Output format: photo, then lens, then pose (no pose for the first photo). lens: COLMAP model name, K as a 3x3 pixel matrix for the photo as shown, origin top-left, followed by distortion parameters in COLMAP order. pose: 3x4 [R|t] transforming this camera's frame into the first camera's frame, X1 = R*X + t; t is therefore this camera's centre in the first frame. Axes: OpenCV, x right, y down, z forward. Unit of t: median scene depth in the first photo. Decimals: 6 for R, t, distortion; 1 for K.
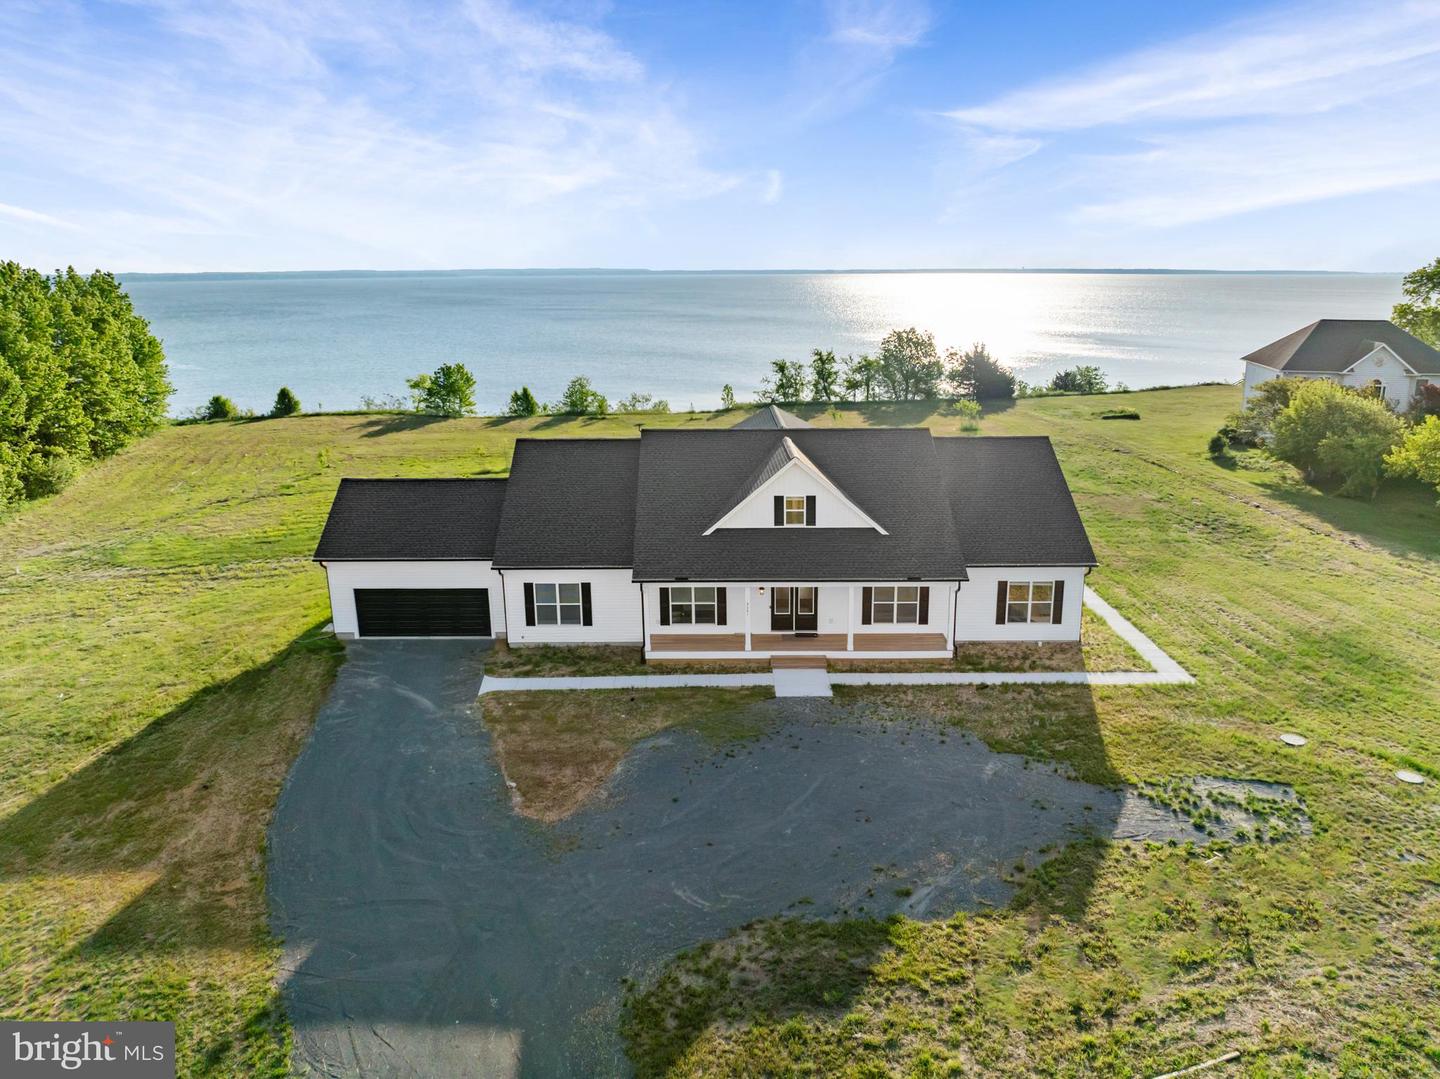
lens RADIAL K [[1038.9, 0, 715.0], [0, 1038.9, 507.3], [0, 0, 1]] dist [-0.039196, 0.000193]
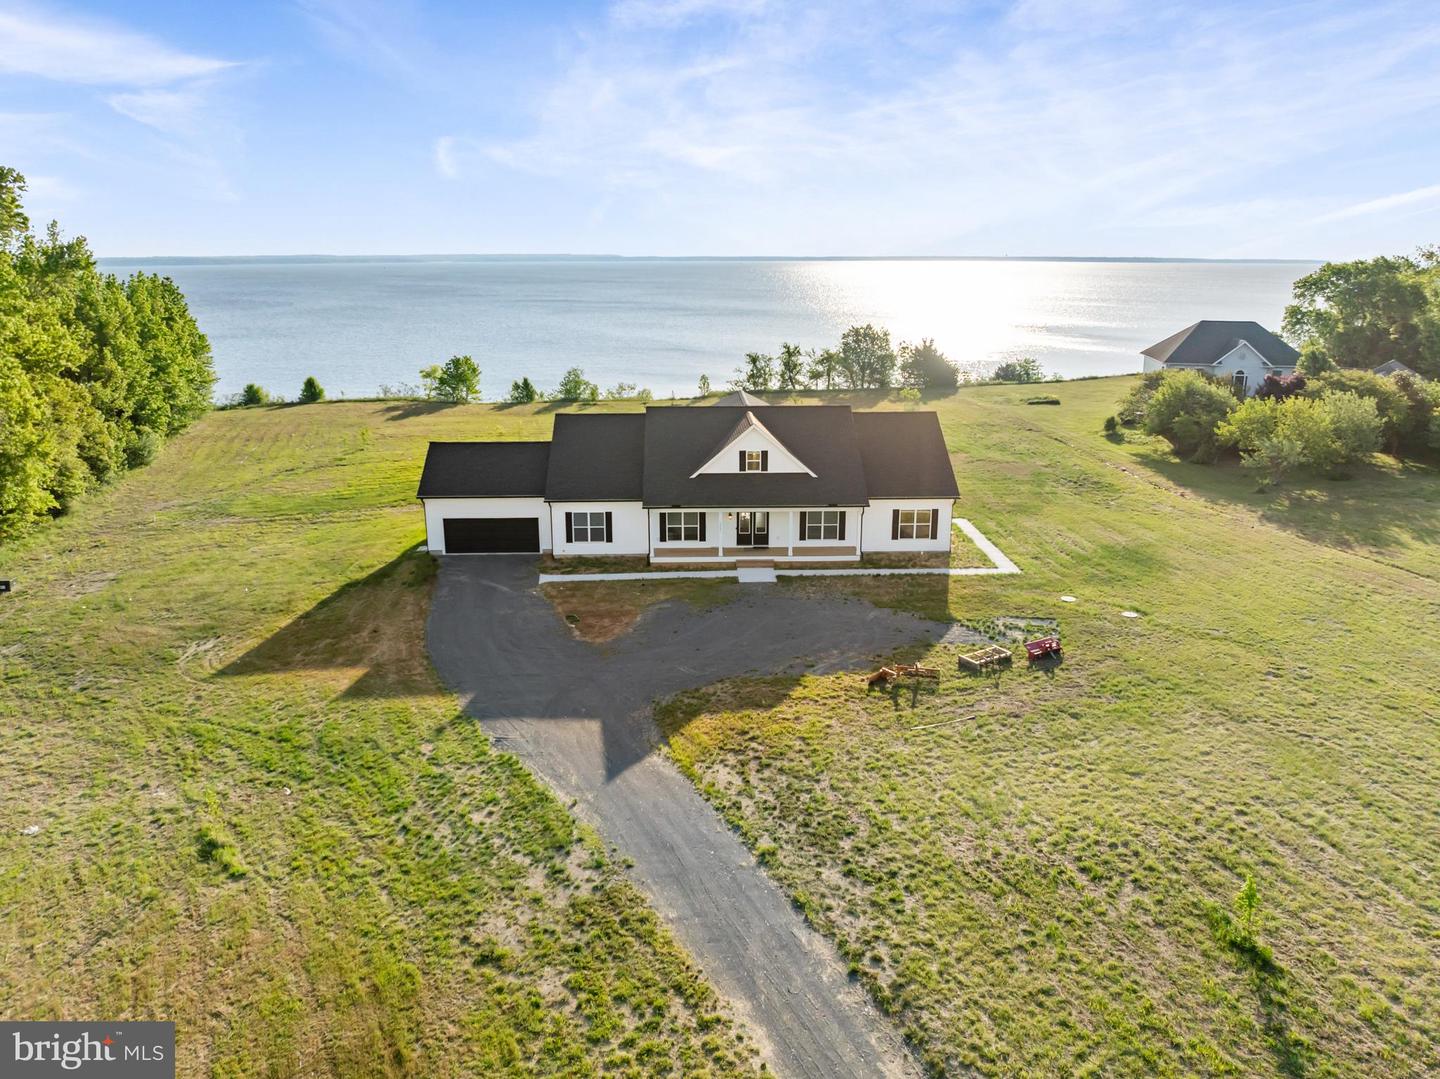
lens RADIAL K [[1064.8, 0, 731.0], [0, 1064.8, 540.6], [0, 0, 1]] dist [-0.027900, -0.008701]
pose [[0.999278, -0.005239, 0.037622, -0.009541], [0.003859, 0.999320, 0.036674, 0.057158], [-0.037789, -0.036503, 0.998619, -0.471013]]
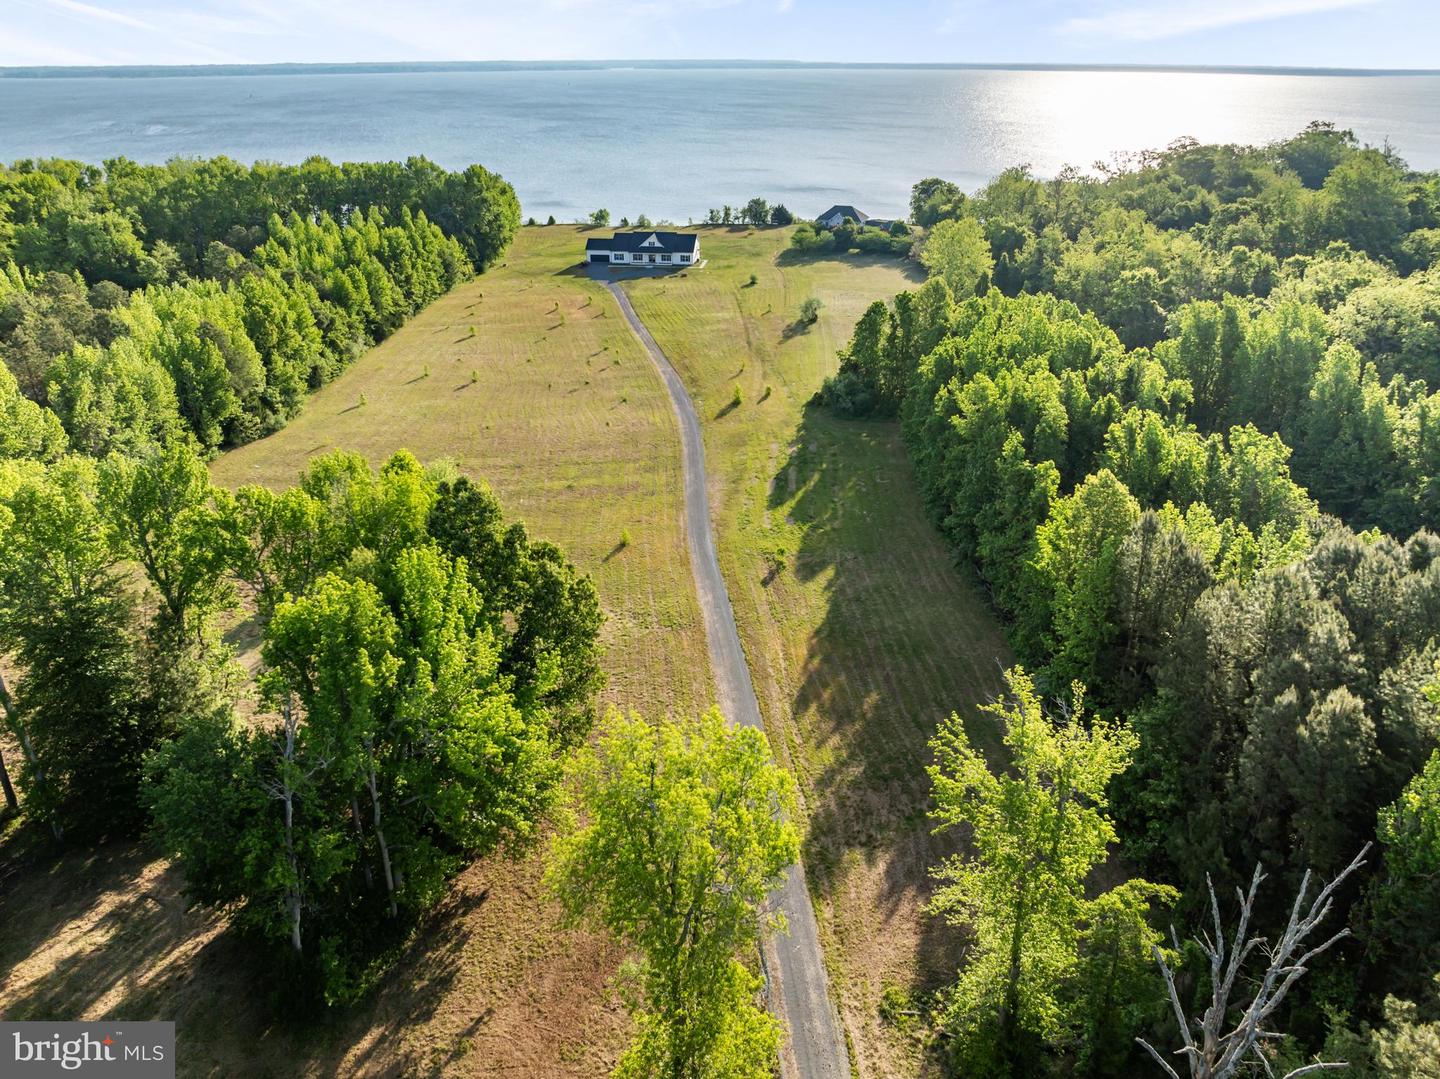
lens RADIAL K [[1064.8, 0, 731.0], [0, 1064.8, 540.6], [0, 0, 1]] dist [-0.027900, -0.008701]
pose [[0.991860, 0.058182, -0.113260, 1.498759], [-0.033734, 0.977787, 0.206870, 0.449367], [0.122780, -0.201366, 0.971791, -6.168016]]
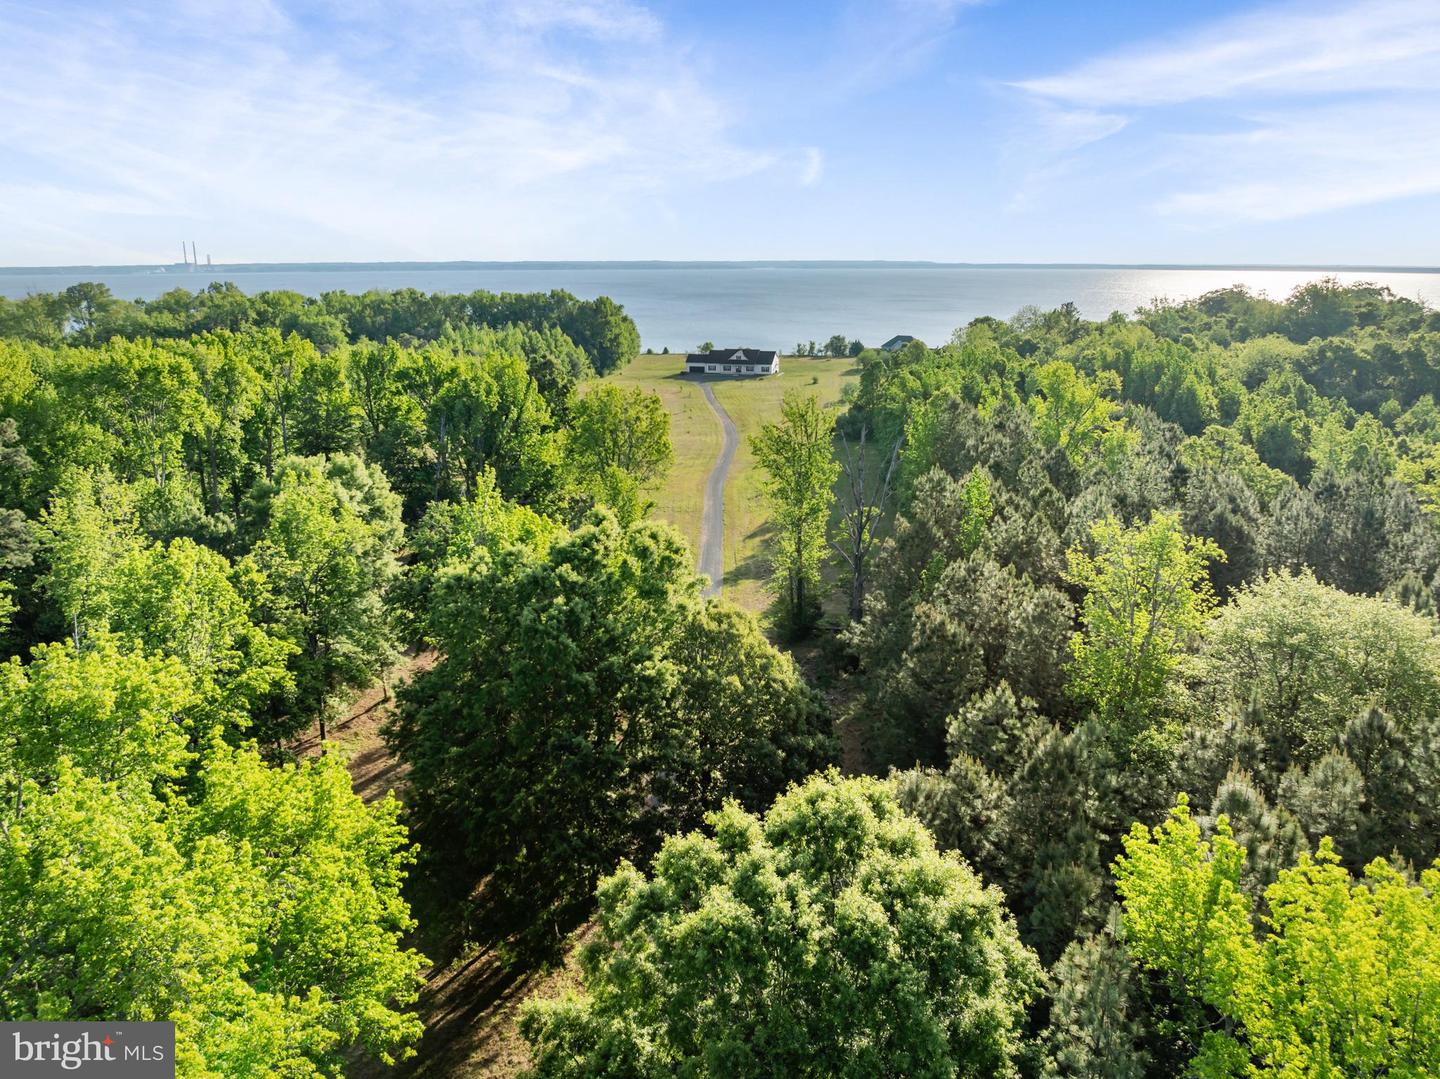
lens RADIAL K [[1064.8, 0, 731.0], [0, 1064.8, 540.6], [0, 0, 1]] dist [-0.027900, -0.008701]
pose [[0.967715, 0.068174, -0.242650, 2.207534], [-0.059882, 0.997347, 0.041395, 1.130890], [0.244828, -0.025528, 0.969230, -7.451170]]
